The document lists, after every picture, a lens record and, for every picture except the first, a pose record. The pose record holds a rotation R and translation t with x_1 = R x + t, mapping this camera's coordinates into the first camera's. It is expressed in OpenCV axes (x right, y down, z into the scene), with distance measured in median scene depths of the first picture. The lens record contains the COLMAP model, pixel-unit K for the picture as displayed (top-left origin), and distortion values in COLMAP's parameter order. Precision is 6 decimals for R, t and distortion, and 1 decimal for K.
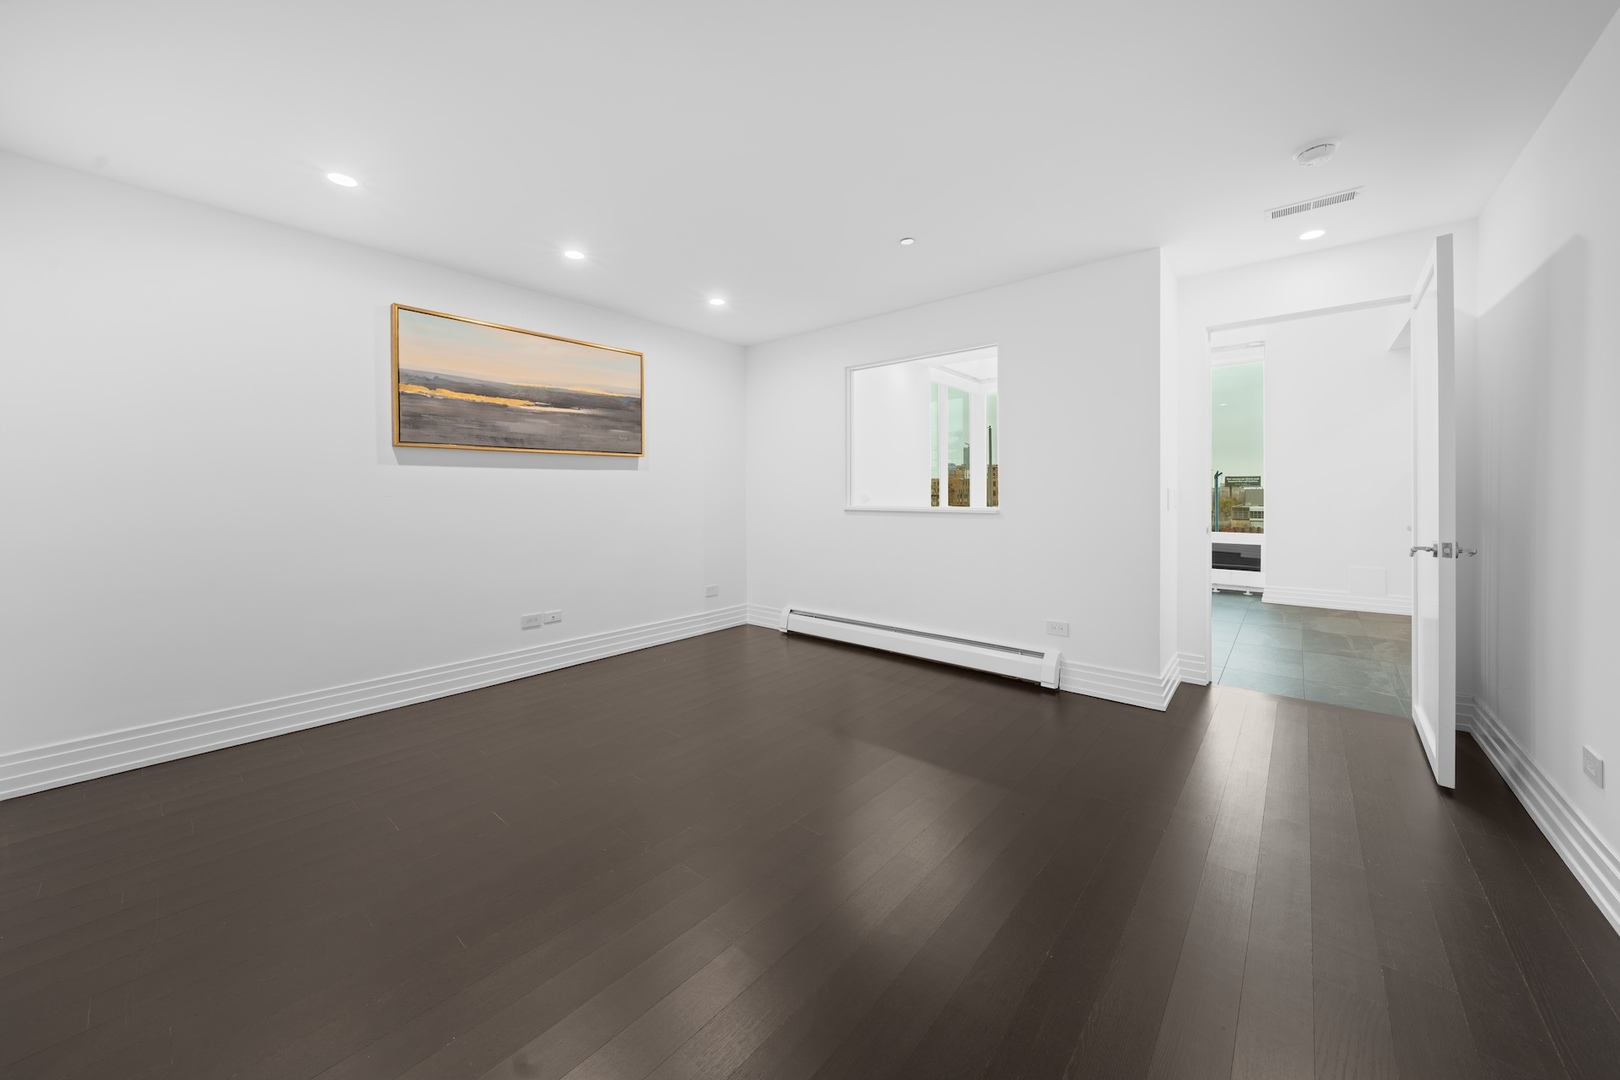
lens RADIAL K [[556.1, 0, 824.6], [0, 556.1, 494.9], [0, 0, 1]] dist [-0.000231, 0.000111]
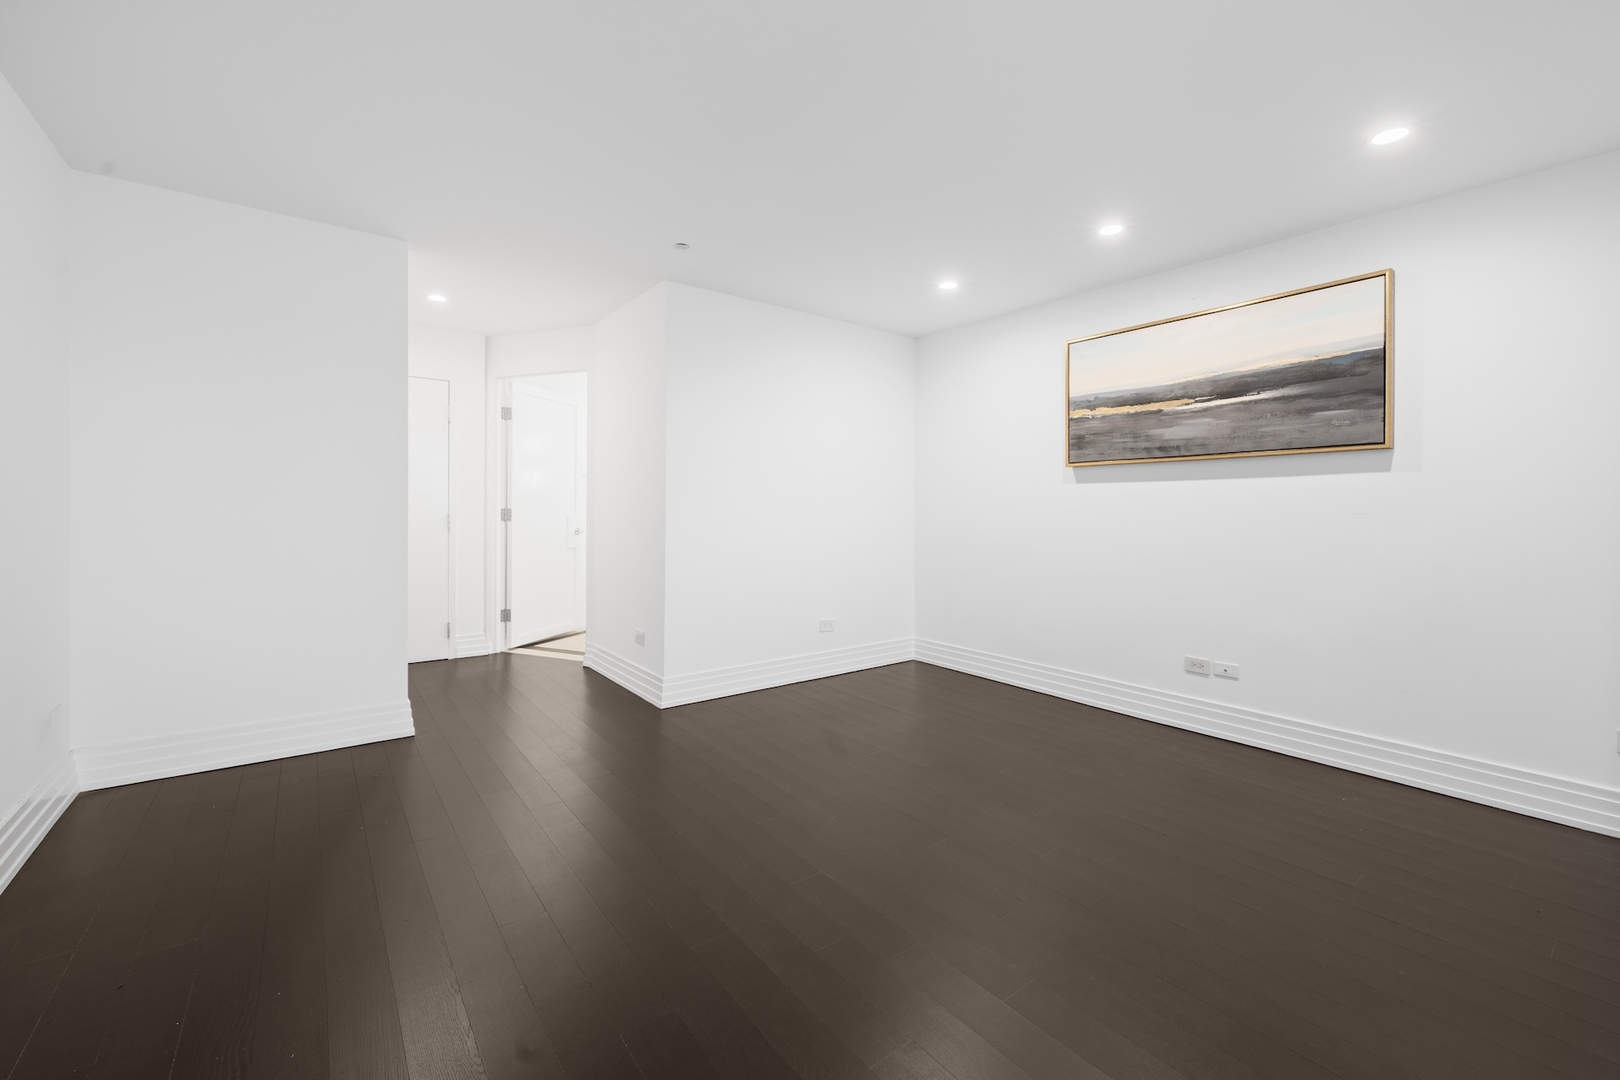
lens RADIAL K [[654.4, 0, 815.4], [0, 654.4, 507.5], [0, 0, 1]] dist [-0.001483, -0.000128]
pose [[-0.199650, 0.002532, -0.979864, 0.544913], [-0.007003, 0.999967, 0.004011, -0.006543], [0.979842, 0.007663, -0.199625, 0.658262]]
